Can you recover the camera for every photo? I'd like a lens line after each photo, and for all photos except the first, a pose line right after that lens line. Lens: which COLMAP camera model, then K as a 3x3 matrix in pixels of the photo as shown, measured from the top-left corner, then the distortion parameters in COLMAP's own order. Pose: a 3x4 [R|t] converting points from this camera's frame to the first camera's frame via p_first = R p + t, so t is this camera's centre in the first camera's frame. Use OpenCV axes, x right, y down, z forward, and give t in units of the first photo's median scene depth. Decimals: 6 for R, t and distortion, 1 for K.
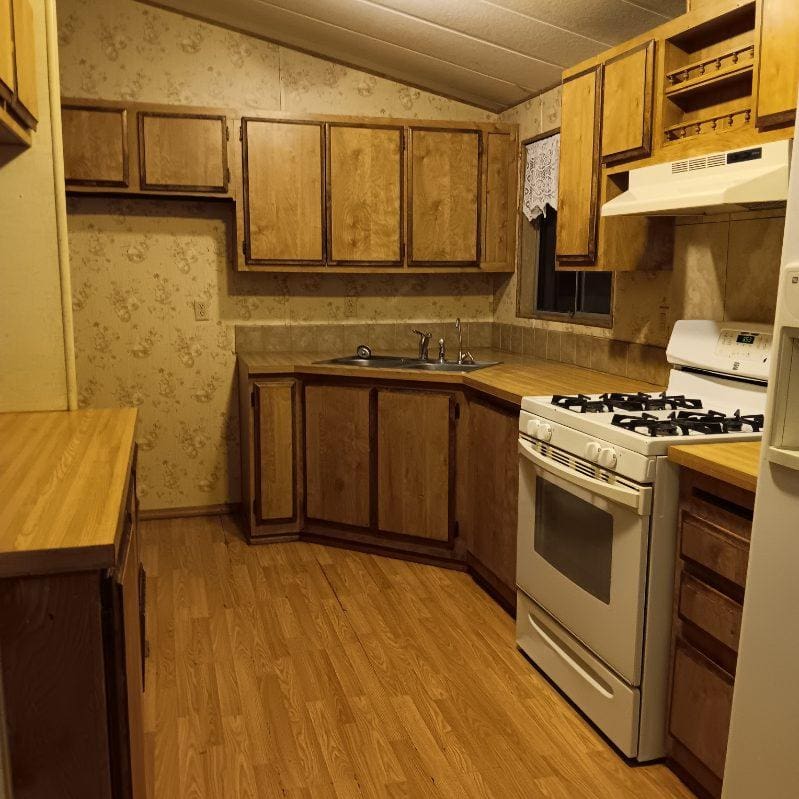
lens RADIAL K [[822.8, 0, 399.5], [0, 822.8, 399.5], [0, 0, 1]] dist [0.150191, -0.432341]
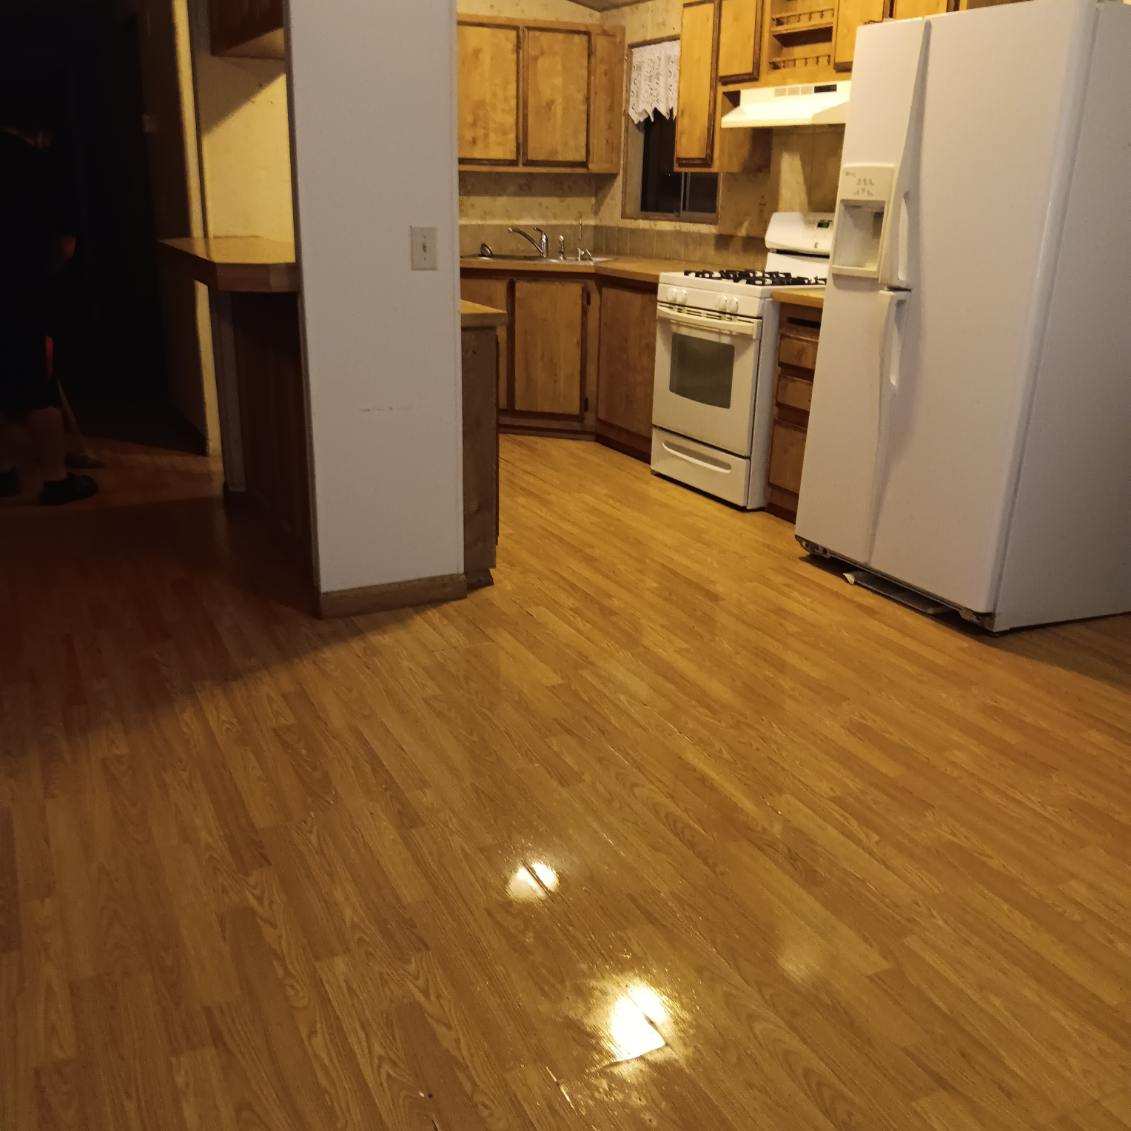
lens RADIAL K [[1164.7, 0, 565.5], [0, 1164.7, 565.5], [0, 0, 1]] dist [0.150191, -0.432341]
pose [[0.984082, -0.040277, 0.173090, -0.286455], [0.011559, 0.986423, 0.163817, 0.125250], [-0.177338, -0.159209, 0.971187, -0.713688]]
